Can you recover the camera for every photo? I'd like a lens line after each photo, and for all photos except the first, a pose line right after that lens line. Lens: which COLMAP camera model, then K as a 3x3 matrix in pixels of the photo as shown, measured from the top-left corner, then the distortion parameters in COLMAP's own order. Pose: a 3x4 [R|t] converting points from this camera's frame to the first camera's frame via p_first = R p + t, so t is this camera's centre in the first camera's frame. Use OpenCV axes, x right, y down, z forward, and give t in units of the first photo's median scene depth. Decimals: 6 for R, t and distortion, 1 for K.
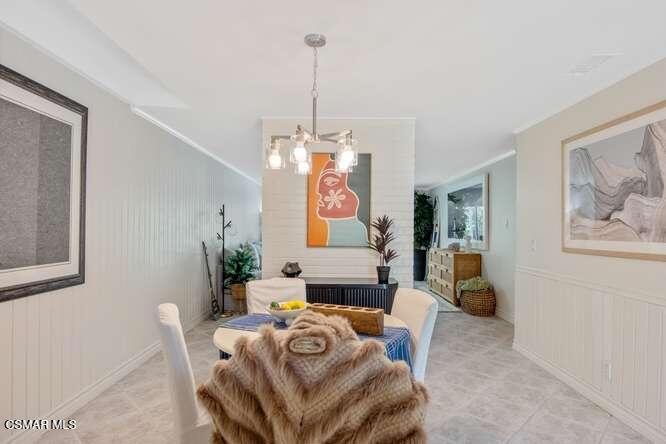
lens RADIAL K [[374.3, 0, 330.6], [0, 374.3, 232.1], [0, 0, 1]] dist [0.011604, -0.000549]
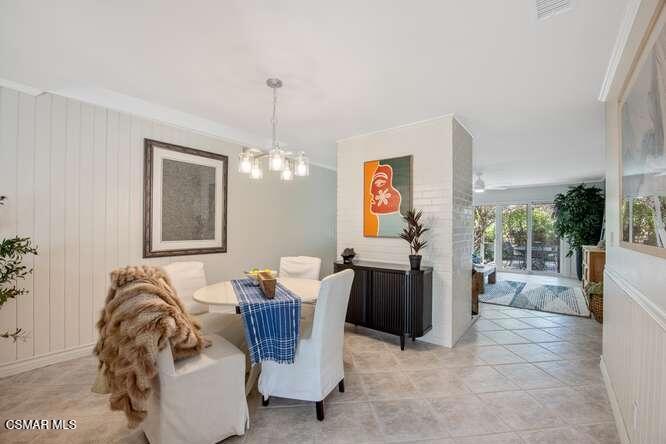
lens RADIAL K [[289.1, 0, 331.1], [0, 289.1, 223.3], [0, 0, 1]] dist [-0.019322, 0.000884]
pose [[0.781869, -0.008993, -0.623378, 0.481425], [-0.007866, 0.999674, -0.024288, 0.019948], [0.623393, 0.023893, 0.781543, 0.177810]]
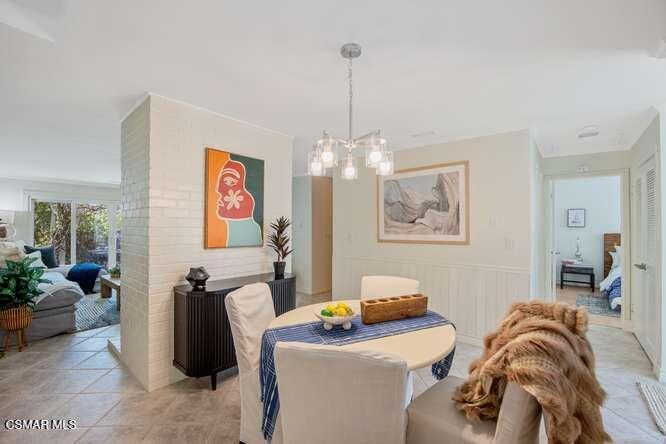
lens RADIAL K [[289.1, 0, 335.5], [0, 289.1, 224.5], [0, 0, 1]] dist [-0.019322, 0.000884]
pose [[0.648290, 0.001569, 0.761392, -0.416759], [0.010775, 0.999879, -0.011235, -0.010487], [-0.761317, 0.015487, 0.648194, 0.308775]]
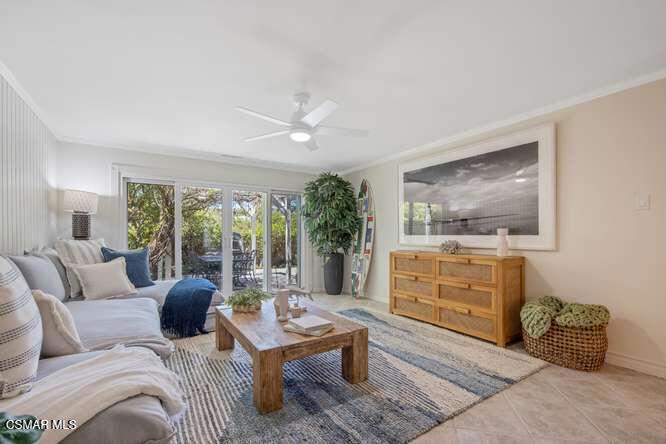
lens RADIAL K [[289.1, 0, 326.7], [0, 289.1, 235.2], [0, 0, 1]] dist [-0.019322, 0.000884]
pose [[0.842645, -0.007351, 0.538419, -0.243411], [0.011744, 0.999920, -0.004729, 0.037724], [-0.538342, 0.010309, 0.842664, 1.385303]]
